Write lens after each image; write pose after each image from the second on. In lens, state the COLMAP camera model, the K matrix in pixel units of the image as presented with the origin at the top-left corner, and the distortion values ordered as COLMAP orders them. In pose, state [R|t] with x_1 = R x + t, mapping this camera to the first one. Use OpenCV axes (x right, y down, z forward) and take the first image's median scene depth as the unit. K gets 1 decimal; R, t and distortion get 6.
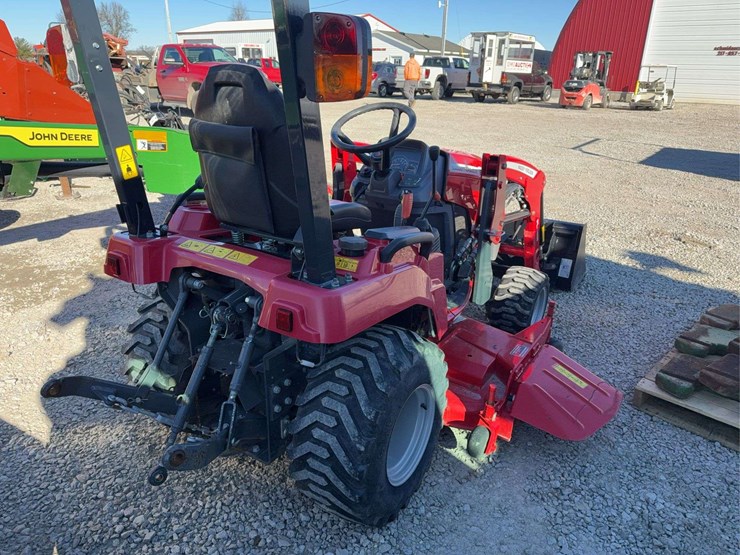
lens RADIAL K [[515.9, 0, 371.6], [0, 515.9, 283.1], [0, 0, 1]] dist [0.037944, -0.047218]
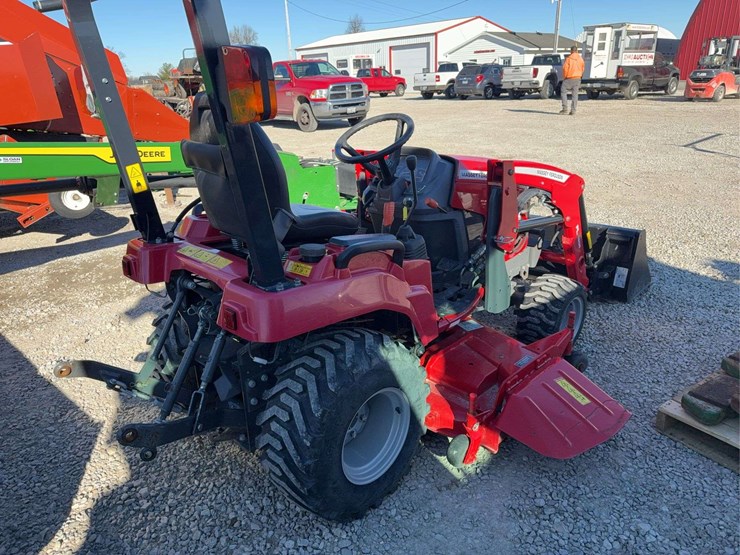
lens RADIAL K [[515.9, 0, 371.0], [0, 515.9, 279.2], [0, 0, 1]] dist [0.037944, -0.047218]
pose [[0.976294, 0.021074, -0.215422, 0.243361], [-0.024368, 0.999623, -0.012643, -0.005113], [0.215074, 0.017592, 0.976439, -0.009924]]
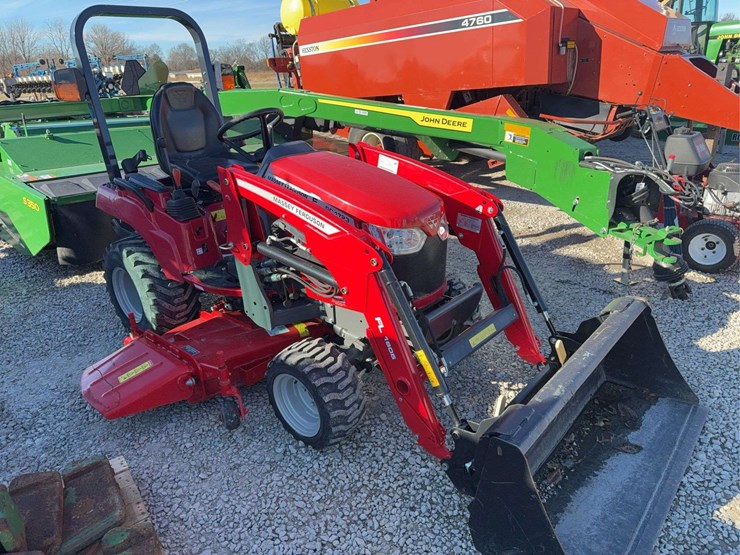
lens RADIAL K [[515.9, 0, 365.7], [0, 515.9, 273.7], [0, 0, 1]] dist [0.037944, -0.047218]
pose [[-0.143574, 0.352790, -0.924622, 1.304408], [-0.334885, 0.861864, 0.380845, -0.589141], [0.931256, 0.364322, -0.005597, 1.458823]]
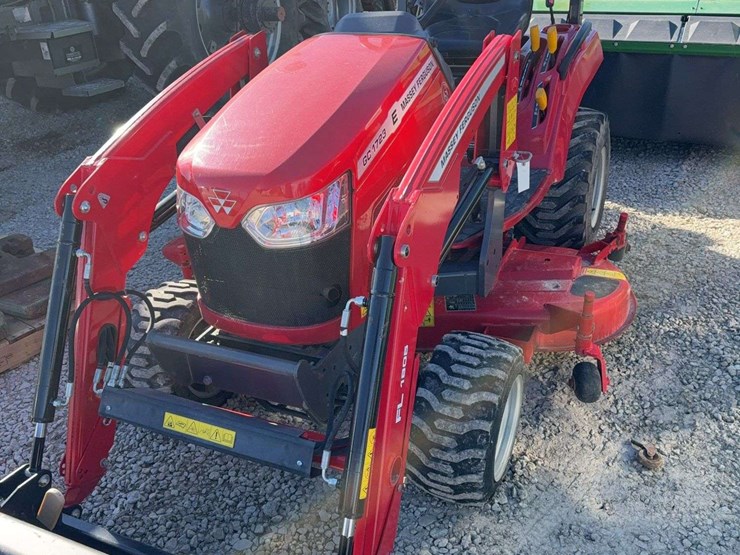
lens RADIAL K [[689.9, 0, 373.3], [0, 689.9, 267.8], [0, 0, 1]] dist [0.024764, 0.000000]
pose [[-0.987763, 0.117219, -0.102876, 0.230872], [-0.001974, 0.650179, 0.759779, -0.852992], [0.155949, 0.750685, -0.641991, 2.095221]]
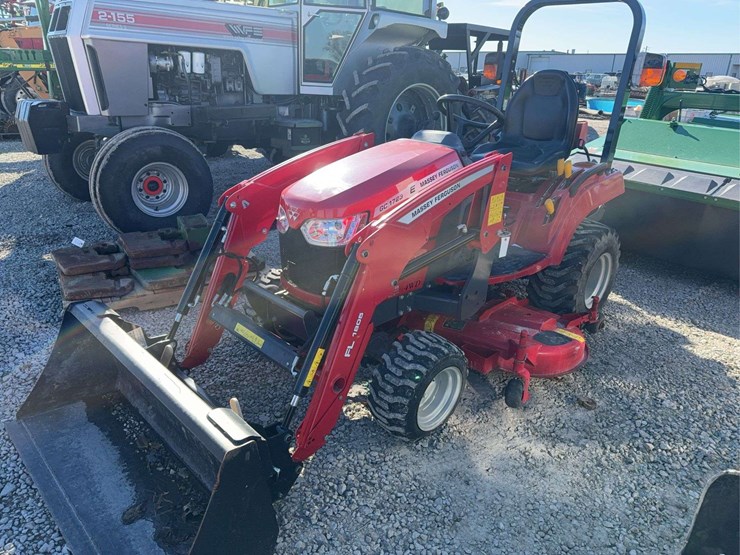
lens RADIAL K [[515.9, 0, 373.8], [0, 515.9, 270.6], [0, 0, 1]] dist [0.037944, -0.047218]
pose [[-0.976947, -0.118560, 0.177535, -0.032105], [0.035744, 0.729027, 0.683551, -0.924751], [-0.210470, 0.674139, -0.707982, 2.281221]]
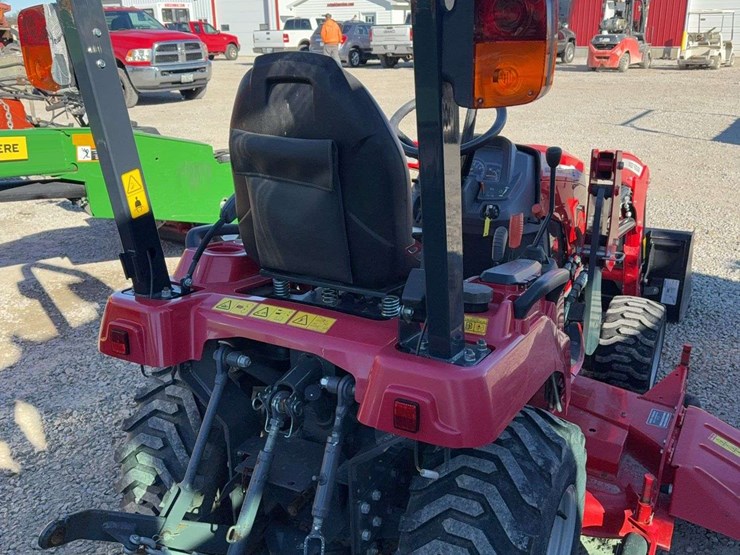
lens RADIAL K [[689.9, 0, 369.8], [0, 689.9, 279.3], [0, 0, 1]] dist [0.024764, 0.000000]
pose [[0.997683, -0.053415, 0.042132, -0.168210], [0.055197, 0.997577, -0.042340, -0.050437], [-0.039768, 0.044567, 0.998215, 0.050237]]
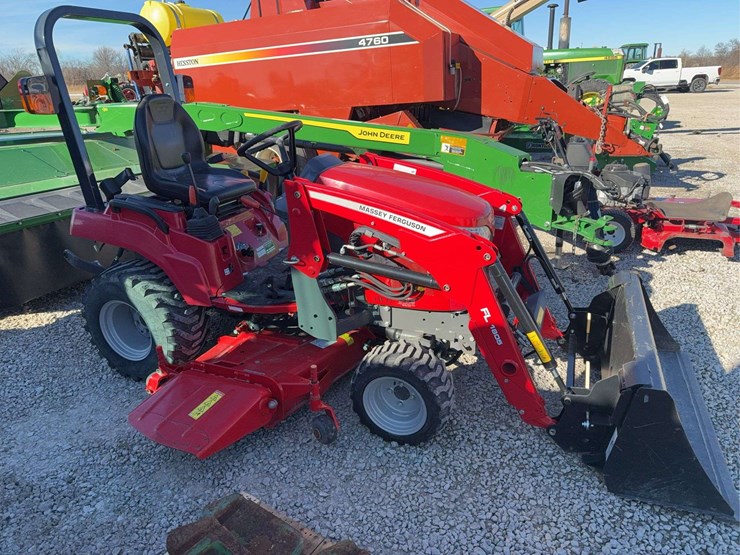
lens RADIAL K [[515.9, 0, 370.3], [0, 515.9, 276.6], [0, 0, 1]] dist [0.037944, -0.047218]
pose [[0.192109, 0.327632, -0.925068, 1.345447], [-0.343248, 0.905520, 0.249427, -0.411530], [0.919388, 0.269611, 0.286417, 0.999643]]
